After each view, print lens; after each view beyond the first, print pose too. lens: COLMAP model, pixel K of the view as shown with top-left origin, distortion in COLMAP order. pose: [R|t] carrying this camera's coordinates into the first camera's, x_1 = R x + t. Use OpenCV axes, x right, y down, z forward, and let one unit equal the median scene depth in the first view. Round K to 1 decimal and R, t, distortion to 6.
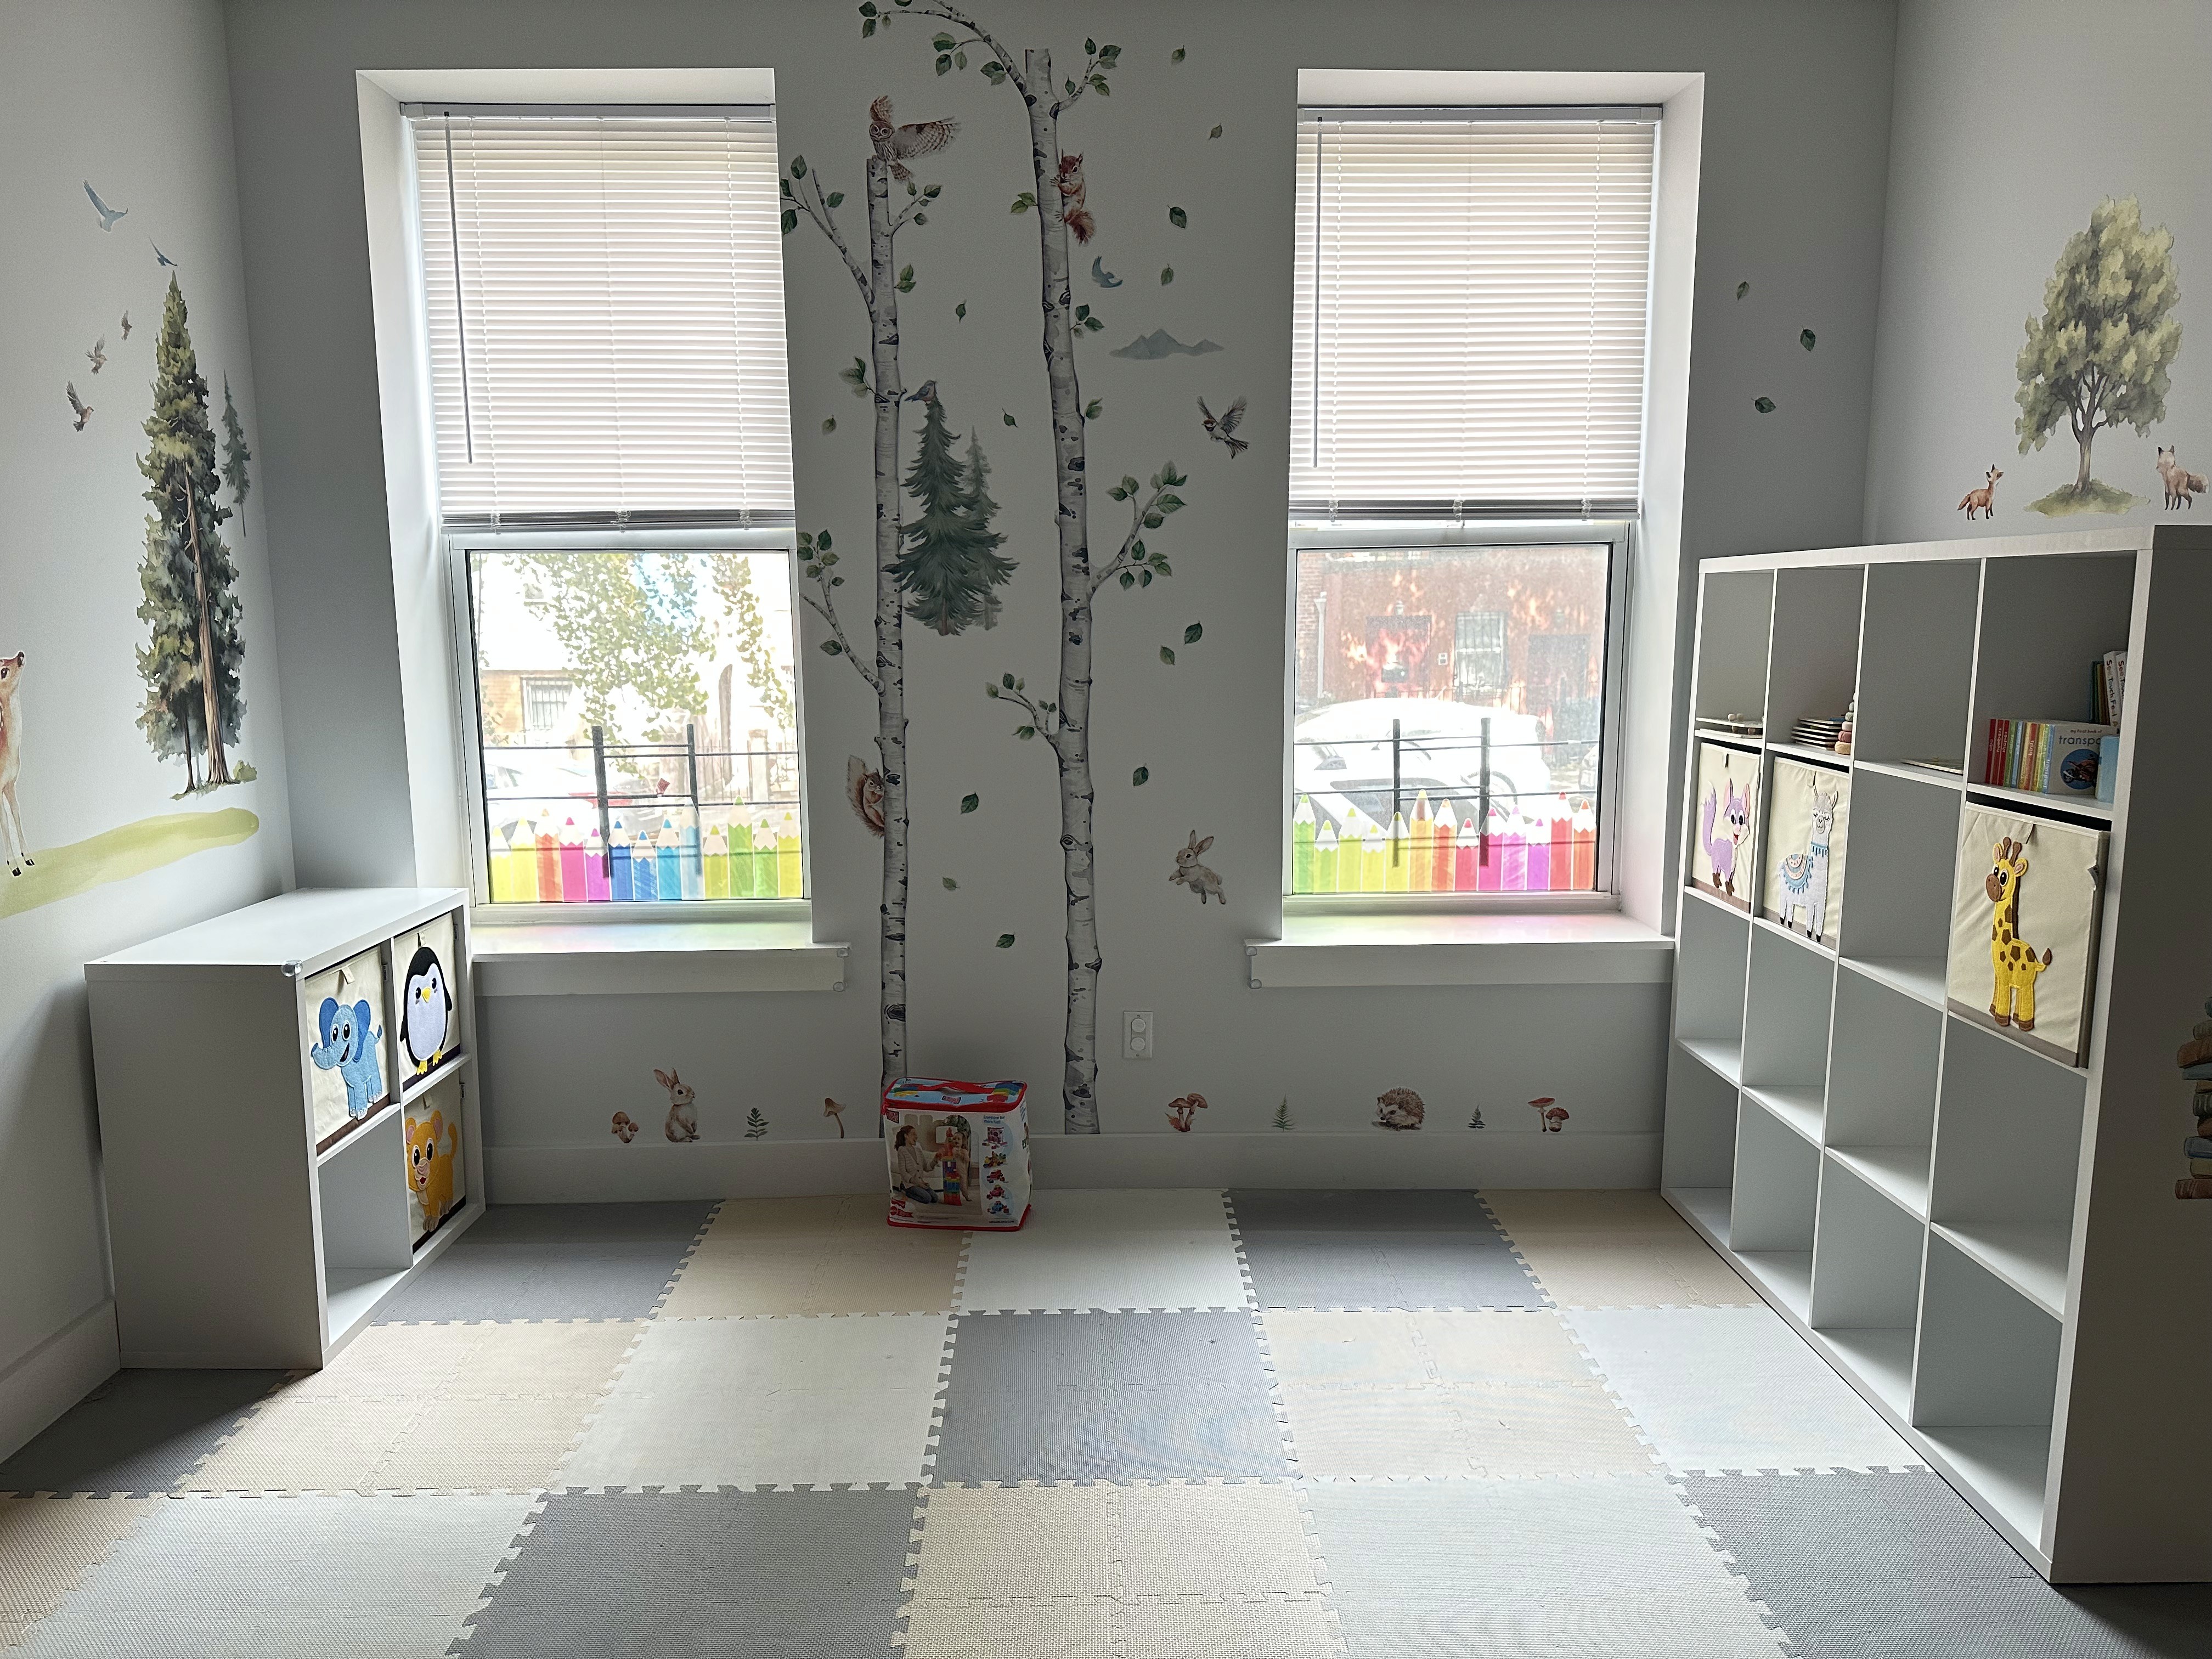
lens RADIAL K [[1540.8, 0, 1116.8], [0, 1540.8, 850.2], [0, 0, 1]] dist [0.061840, -0.073483]
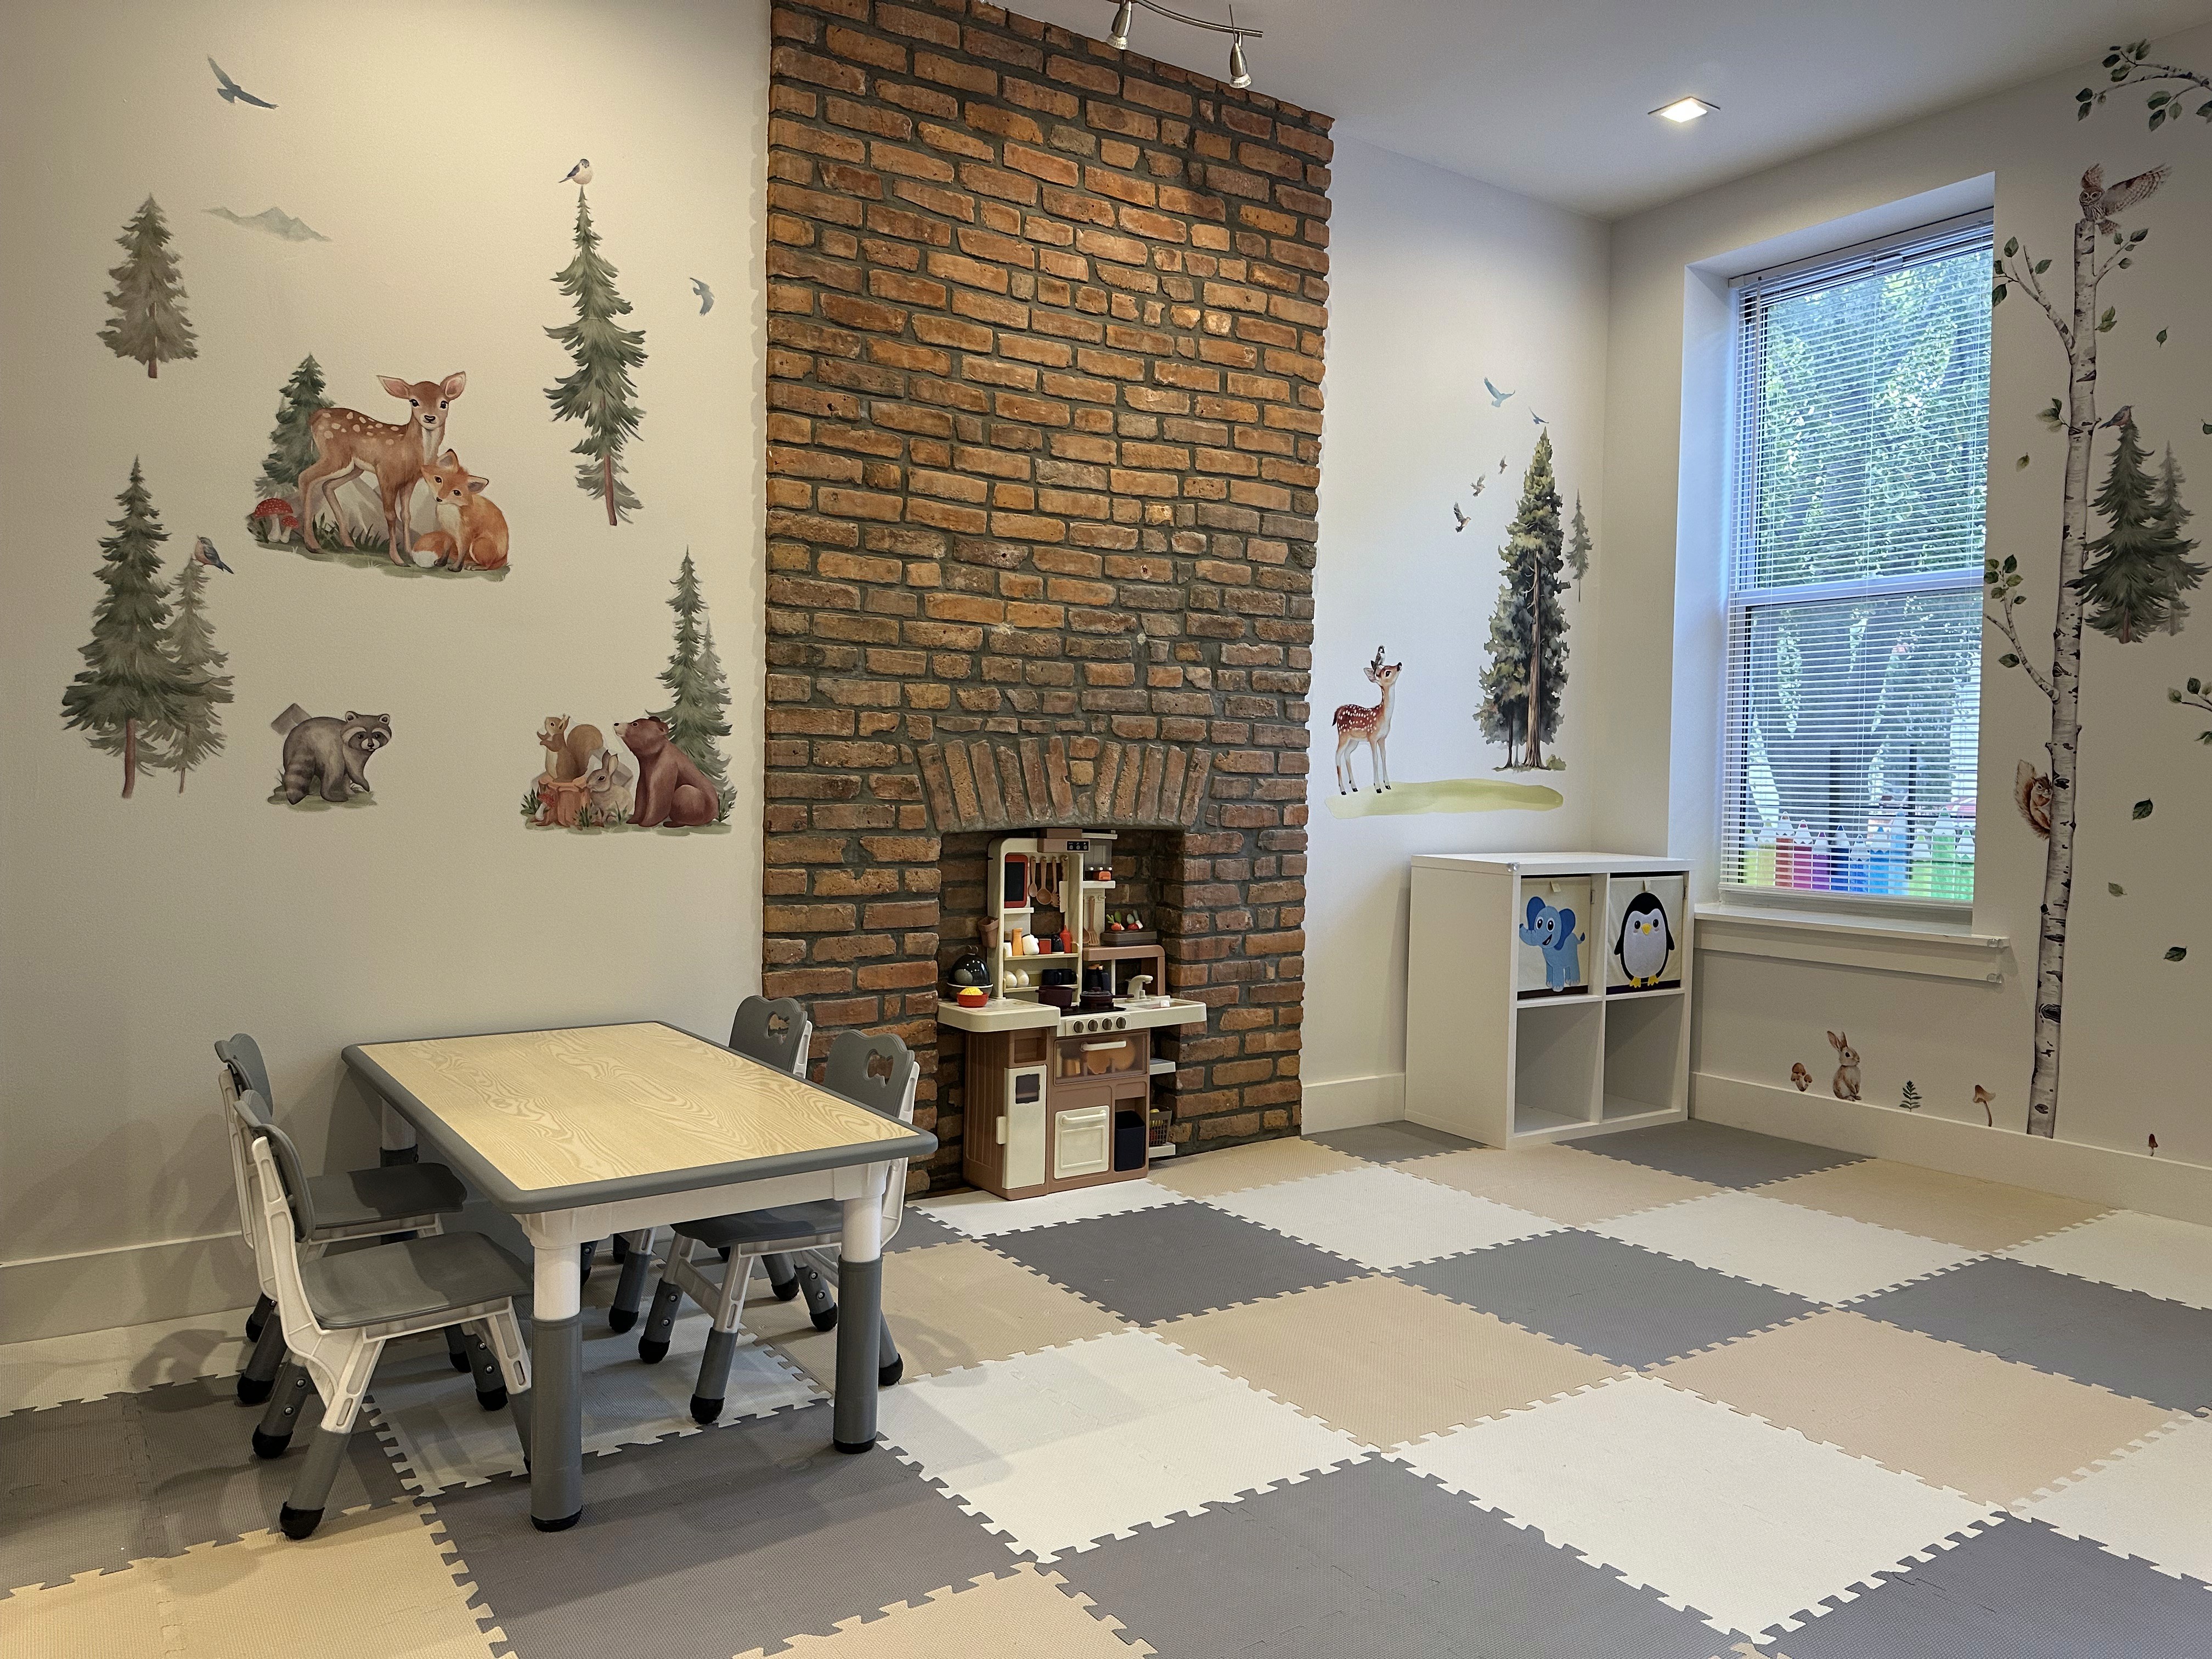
lens RADIAL K [[1540.8, 0, 1109.3], [0, 1540.8, 829.4], [0, 0, 1]] dist [0.061840, -0.073483]
pose [[0.556208, 0.044535, -0.829849, 0.386440], [-0.142963, 0.988804, -0.042755, 0.126341], [0.818654, 0.142418, 0.556348, -0.115483]]
